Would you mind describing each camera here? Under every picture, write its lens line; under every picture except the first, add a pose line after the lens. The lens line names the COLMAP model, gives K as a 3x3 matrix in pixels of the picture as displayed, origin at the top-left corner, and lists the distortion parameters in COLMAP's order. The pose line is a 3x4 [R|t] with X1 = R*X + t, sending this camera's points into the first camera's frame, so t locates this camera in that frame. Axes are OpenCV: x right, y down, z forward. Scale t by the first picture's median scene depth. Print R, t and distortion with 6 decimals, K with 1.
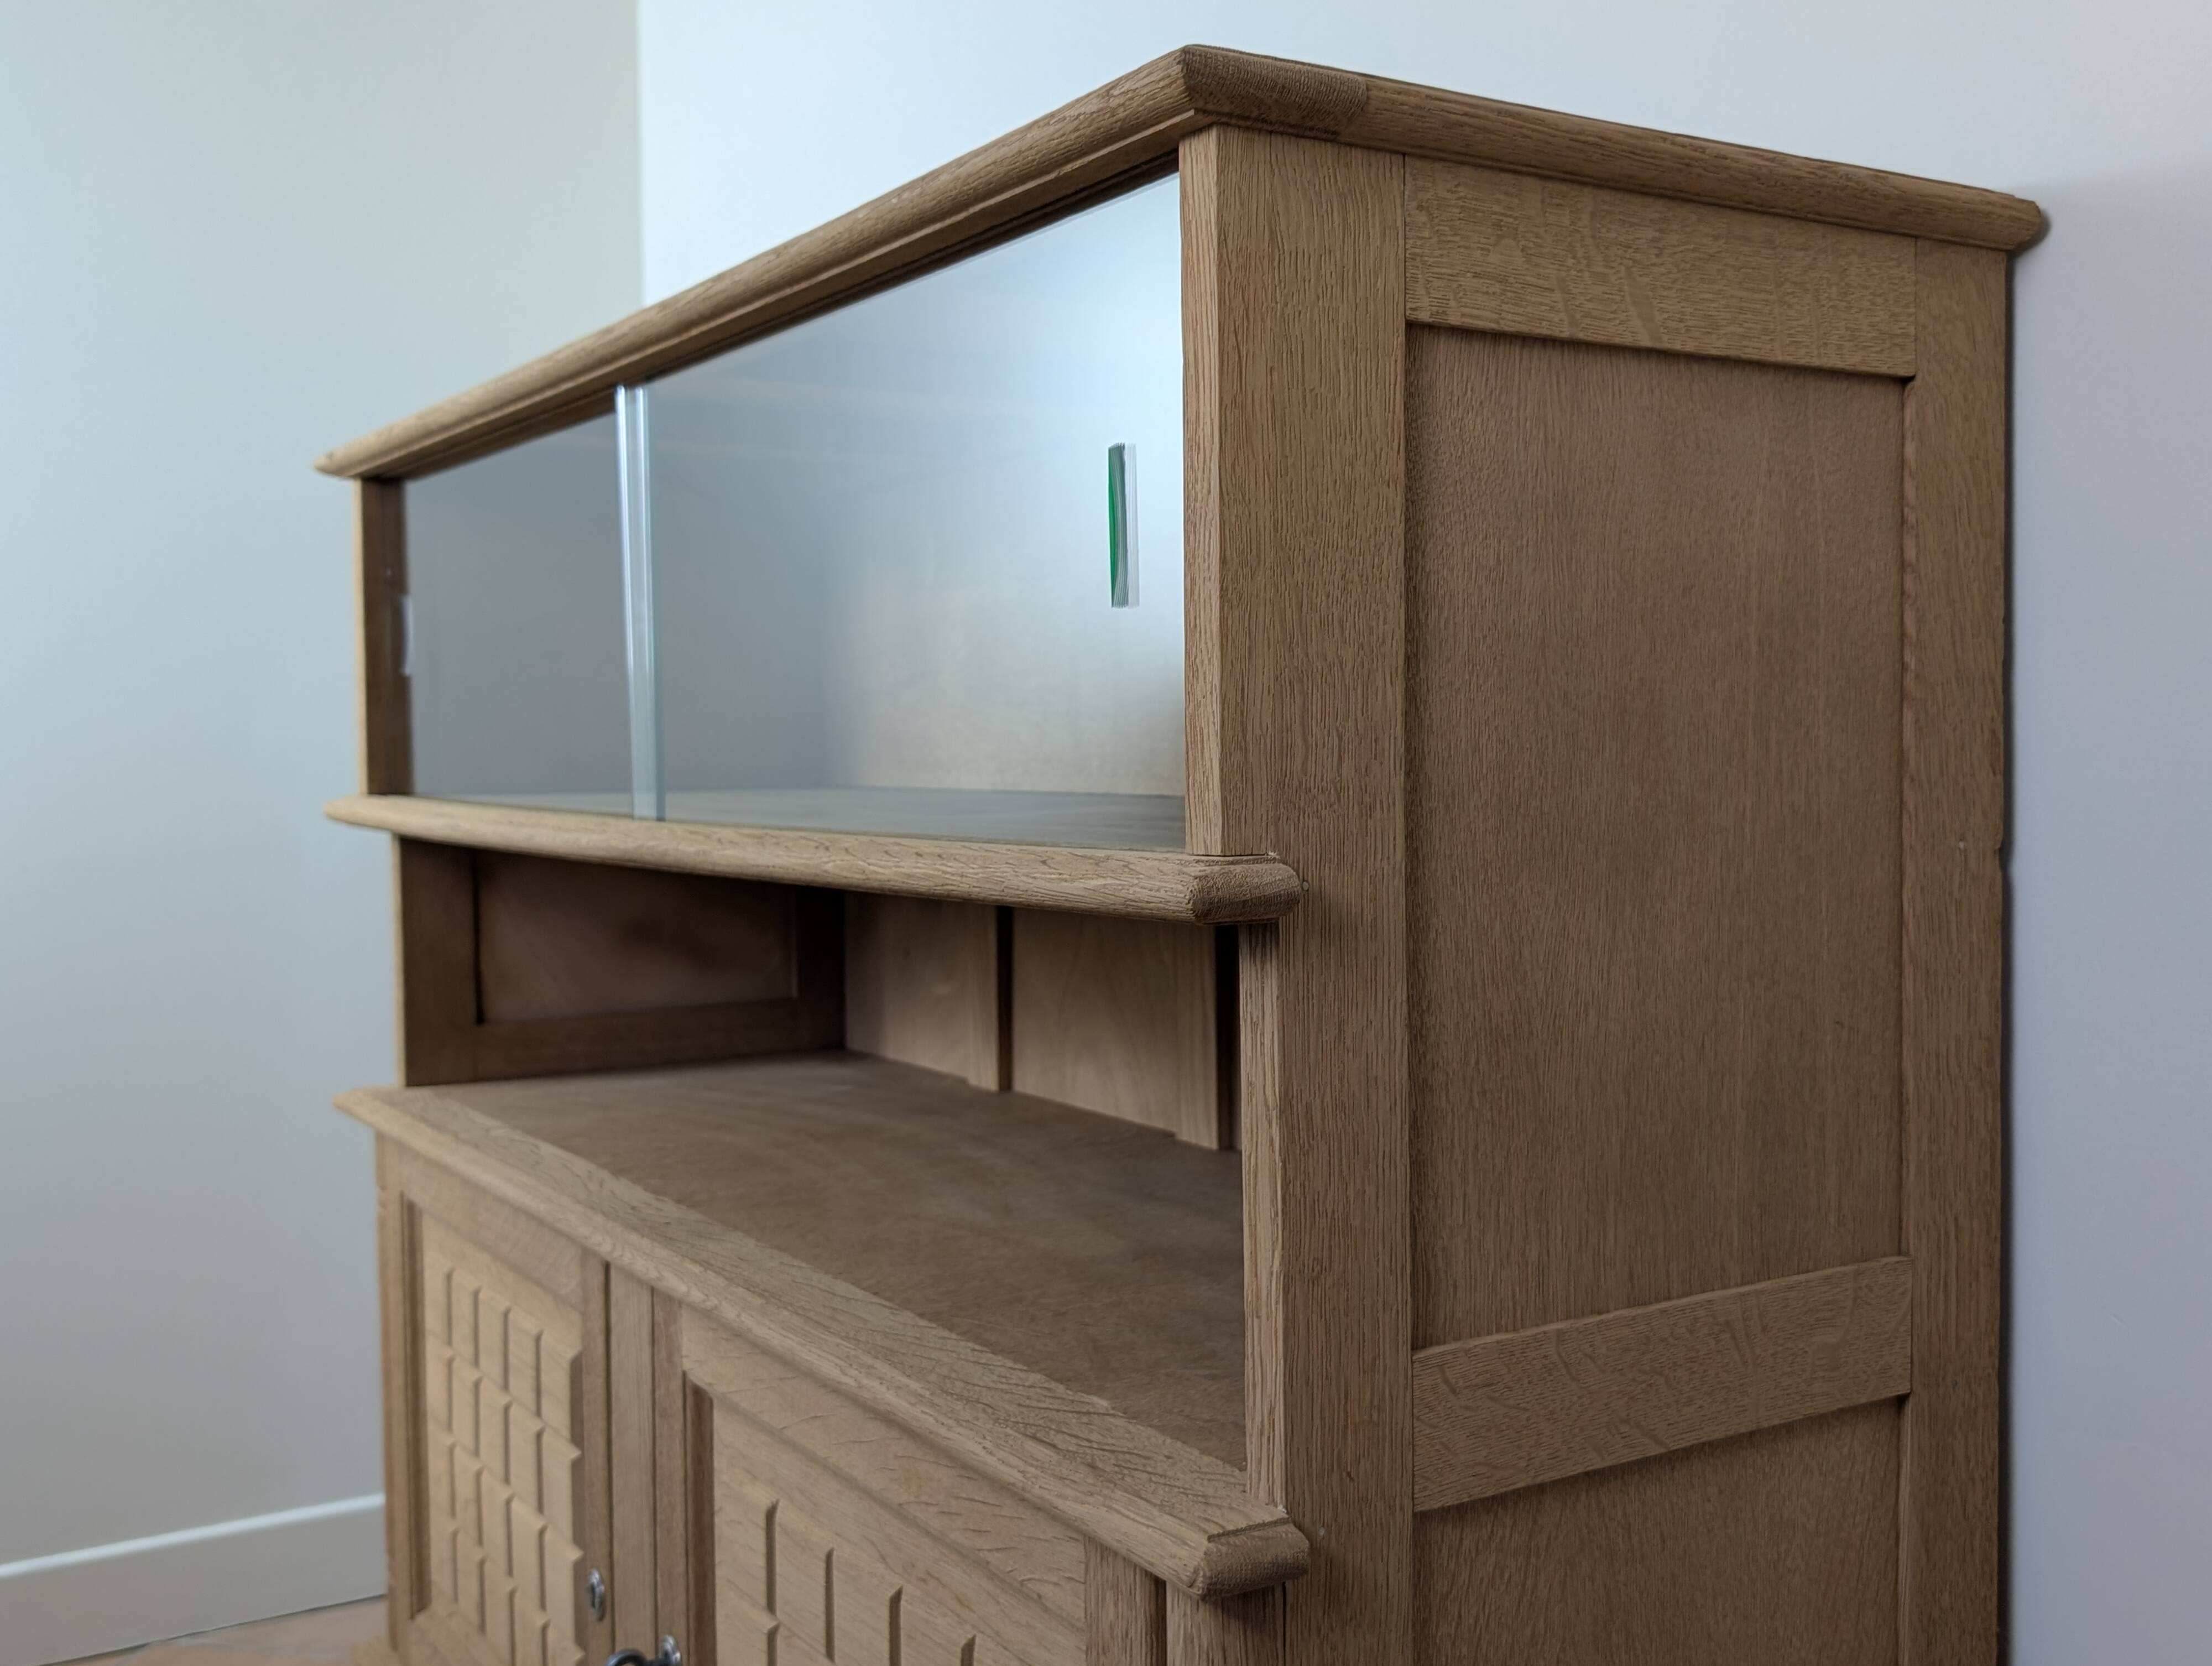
lens RADIAL K [[2255.2, 0, 1055.0], [0, 2255.2, 840.5], [0, 0, 1]] dist [0.054694, -0.206868]
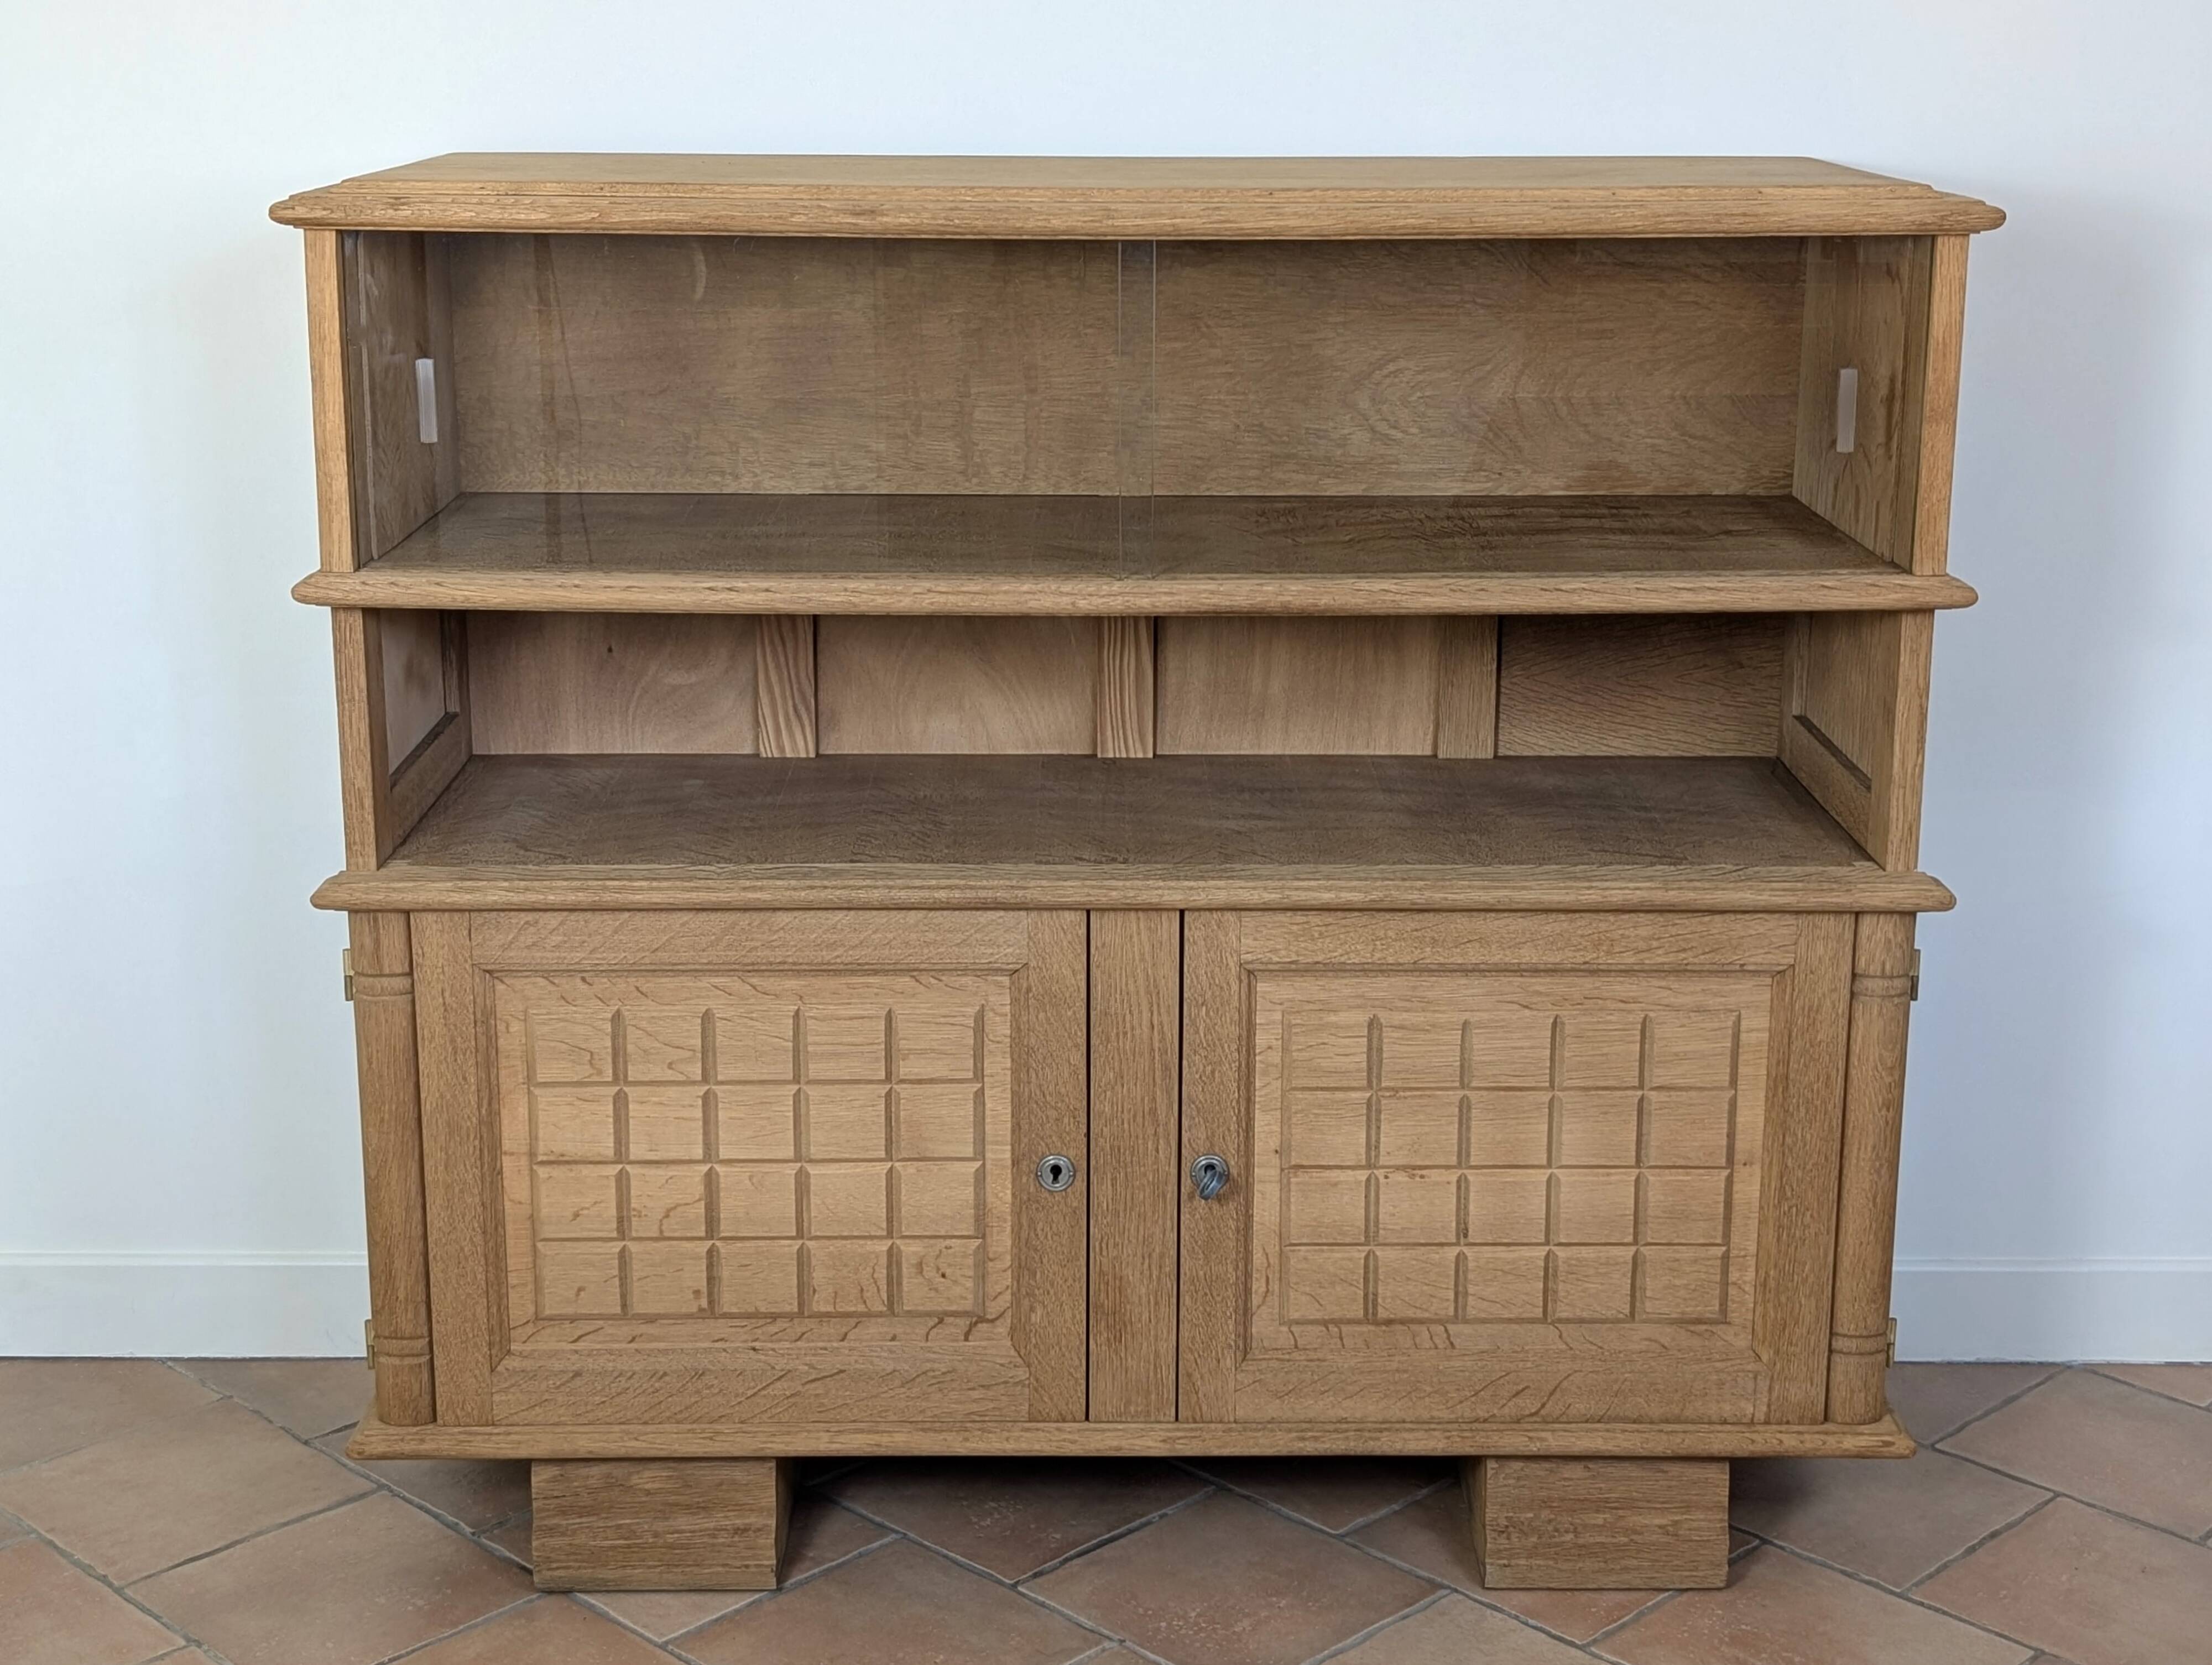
lens RADIAL K [[3163.6, 0, 1104.3], [0, 3163.6, 799.0], [0, 0, 1]] dist [0.229458, -1.101718]
pose [[0.504134, -0.196920, 0.840876, -2.440412], [0.028424, 0.976913, 0.211737, -0.376794], [-0.863158, -0.082842, 0.498092, 0.133345]]
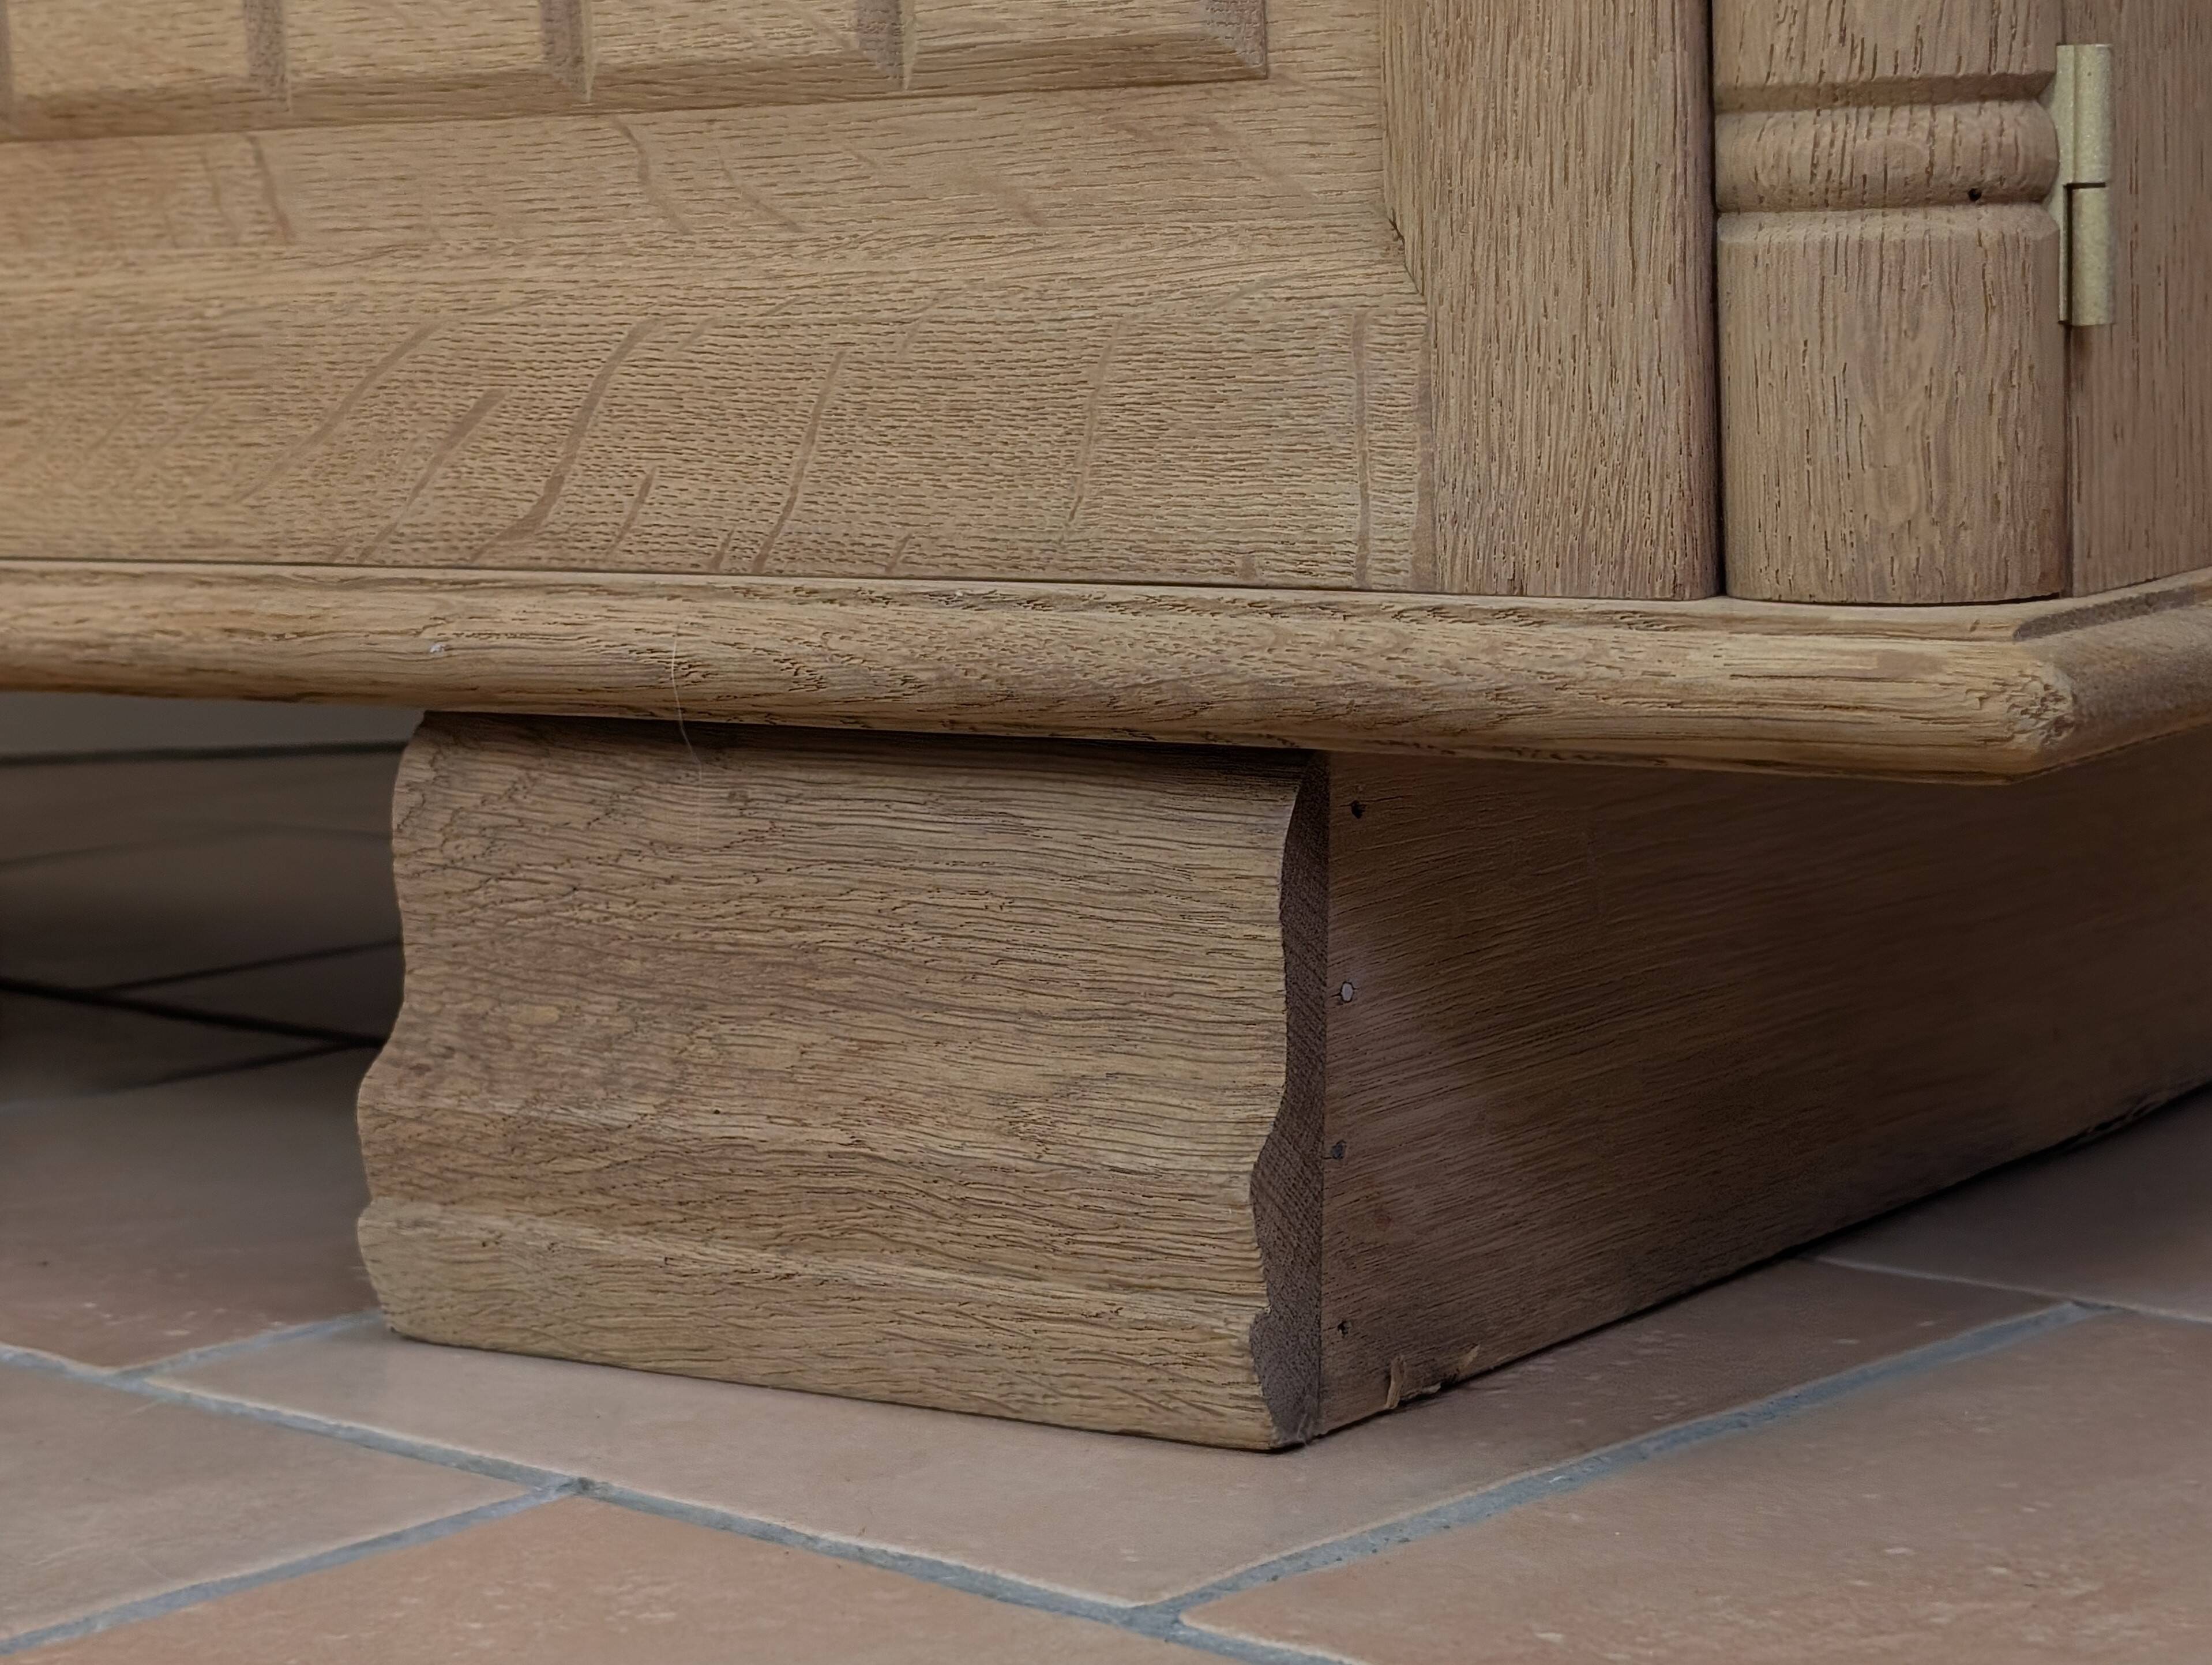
lens RADIAL K [[5082.3, 0, 1168.7], [0, 5082.3, 798.8], [0, 0, 1]] dist [0.245926, -0.213873]
pose [[0.905917, -0.075628, 0.416648, -0.379151], [0.045402, 0.995598, 0.081999, 0.692766], [-0.421015, -0.055367, 0.905362, 0.202257]]
